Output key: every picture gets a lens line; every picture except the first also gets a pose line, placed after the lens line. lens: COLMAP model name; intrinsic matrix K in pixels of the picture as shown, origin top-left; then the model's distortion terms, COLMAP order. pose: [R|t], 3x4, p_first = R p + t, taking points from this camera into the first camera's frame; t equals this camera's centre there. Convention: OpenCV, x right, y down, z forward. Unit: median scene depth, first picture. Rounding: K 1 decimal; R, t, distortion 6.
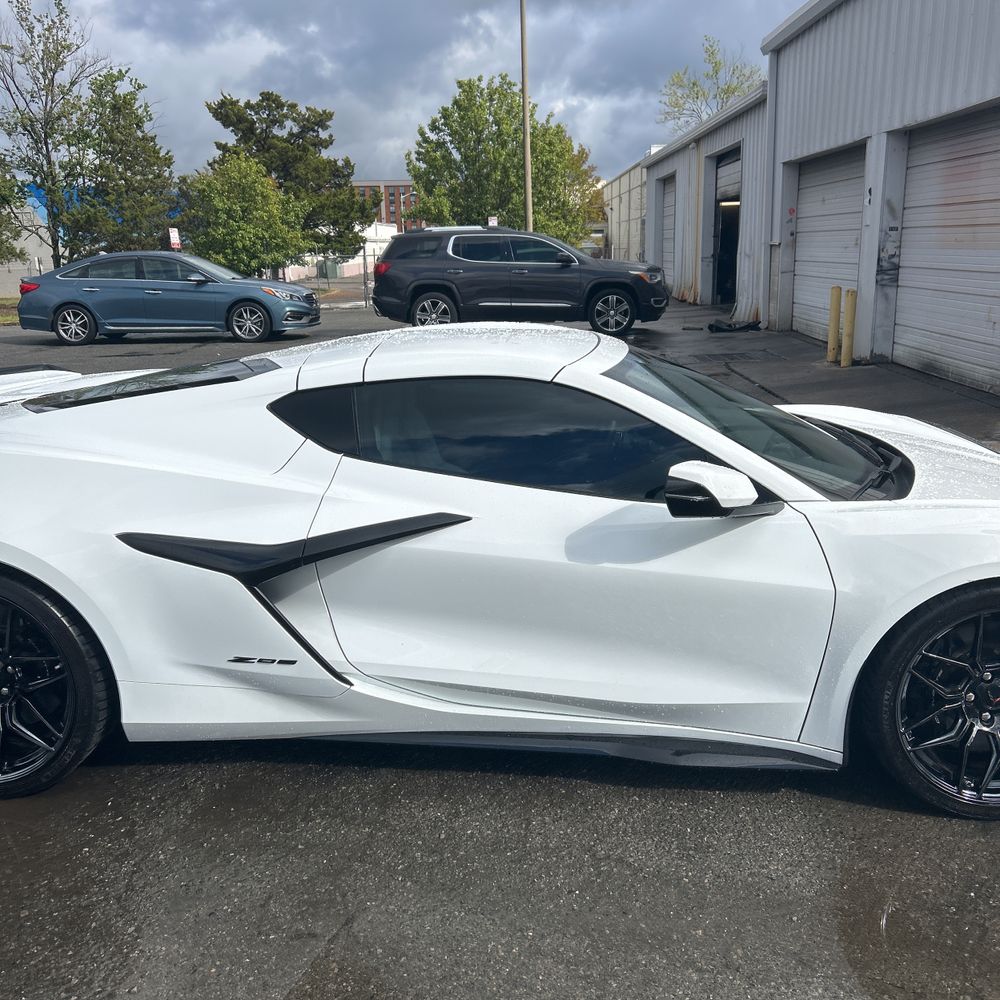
lens RADIAL K [[1000.8, 0, 486.1], [0, 1000.8, 502.0], [0, 0, 1]] dist [0.049455, -0.080963]
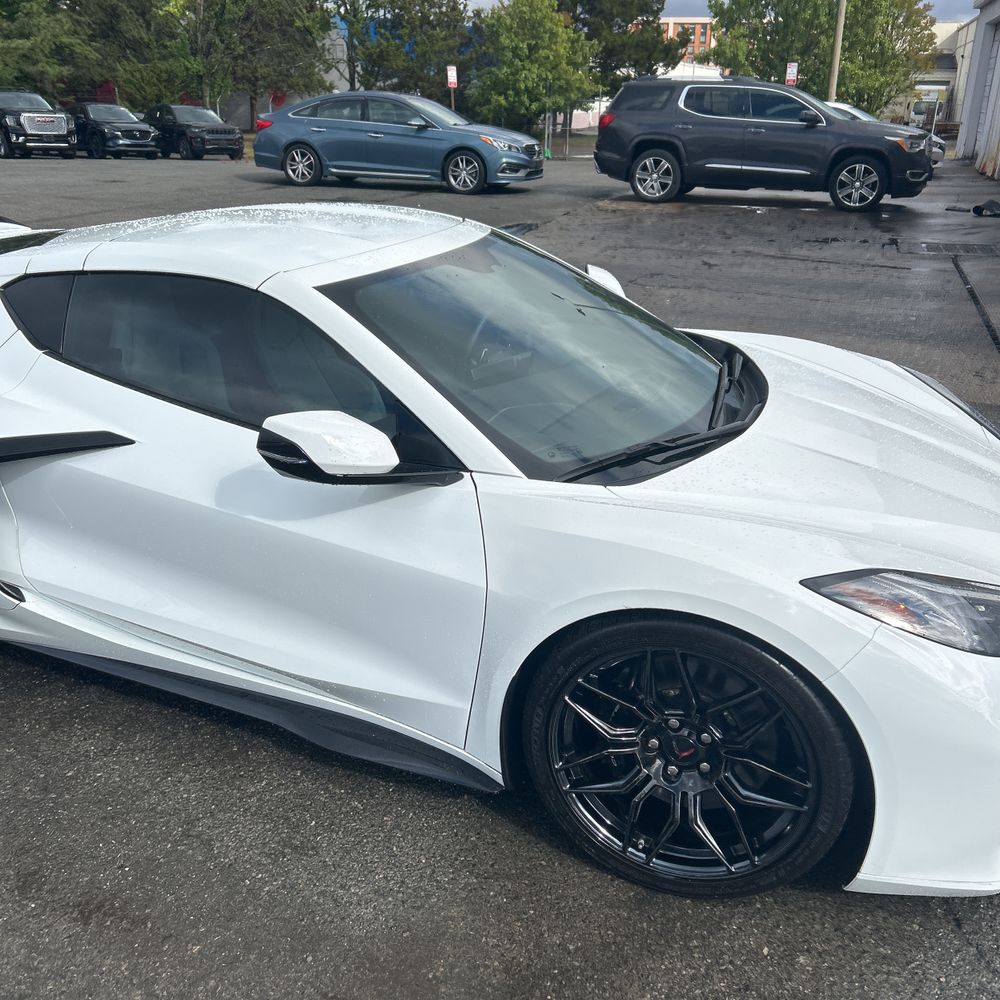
lens RADIAL K [[1002.1, 0, 498.1], [0, 1002.1, 516.7], [0, 0, 1]] dist [0.020014, -0.009759]
pose [[0.958427, 0.143792, -0.246459, 0.083241], [-0.104768, 0.980751, 0.164778, -0.015710], [0.265409, -0.132106, 0.955042, 0.036427]]
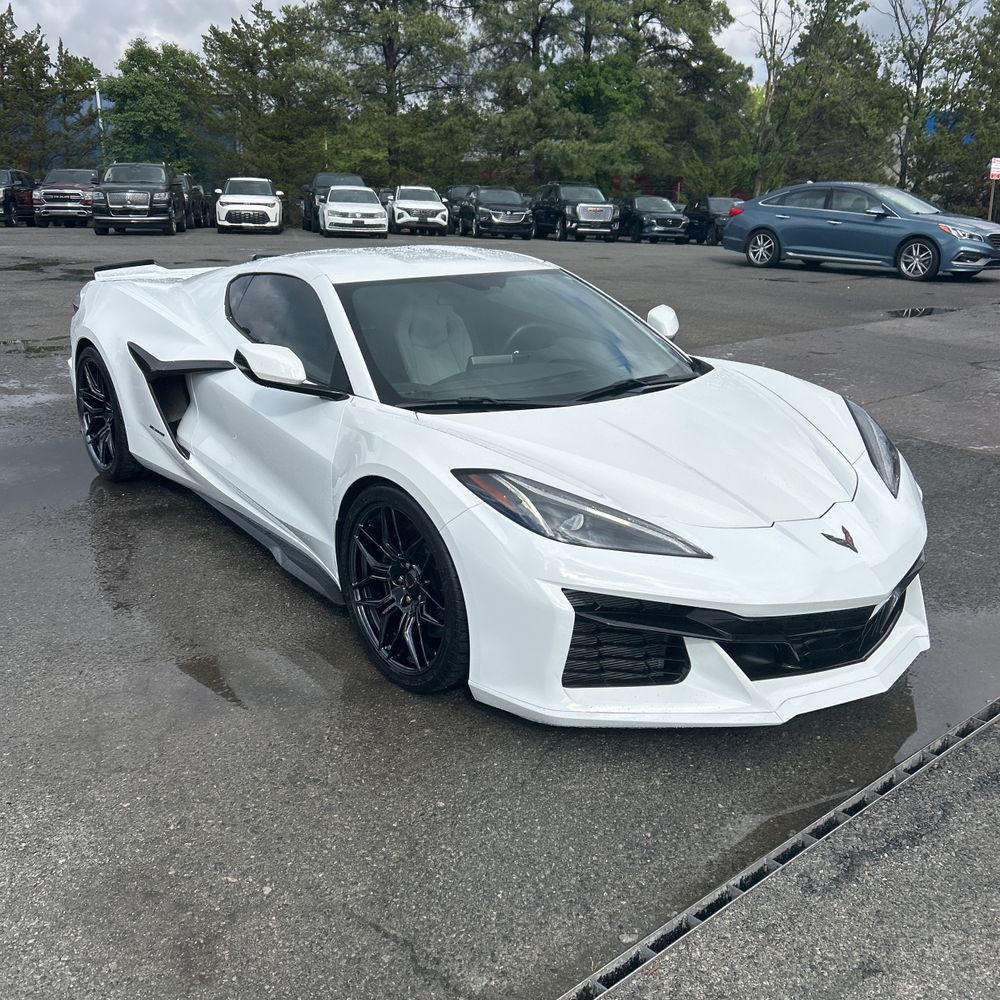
lens RADIAL K [[1001.4, 0, 490.7], [0, 1001.4, 505.5], [0, 0, 1]] dist [0.003772, -0.010053]
pose [[0.677429, 0.255736, -0.689702, 0.214588], [-0.205368, 0.966090, 0.156504, -0.016064], [0.706338, 0.035622, 0.706978, 0.032827]]
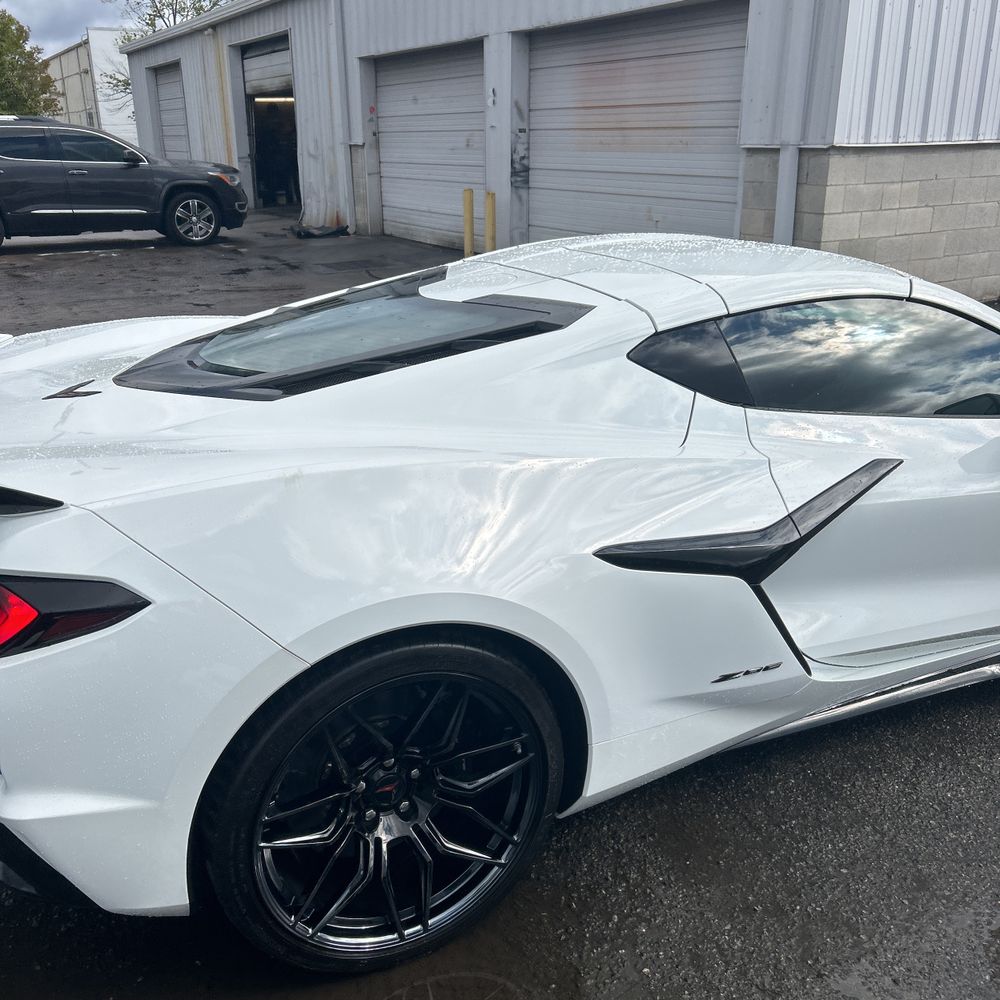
lens RADIAL K [[1001.9, 0, 489.3], [0, 1001.9, 509.8], [0, 0, 1]] dist [0.034030, -0.043073]
pose [[0.858006, -0.166097, 0.486044, -0.131258], [0.117561, 0.984657, 0.128960, -0.016917], [-0.500006, -0.053508, 0.864367, 0.069858]]
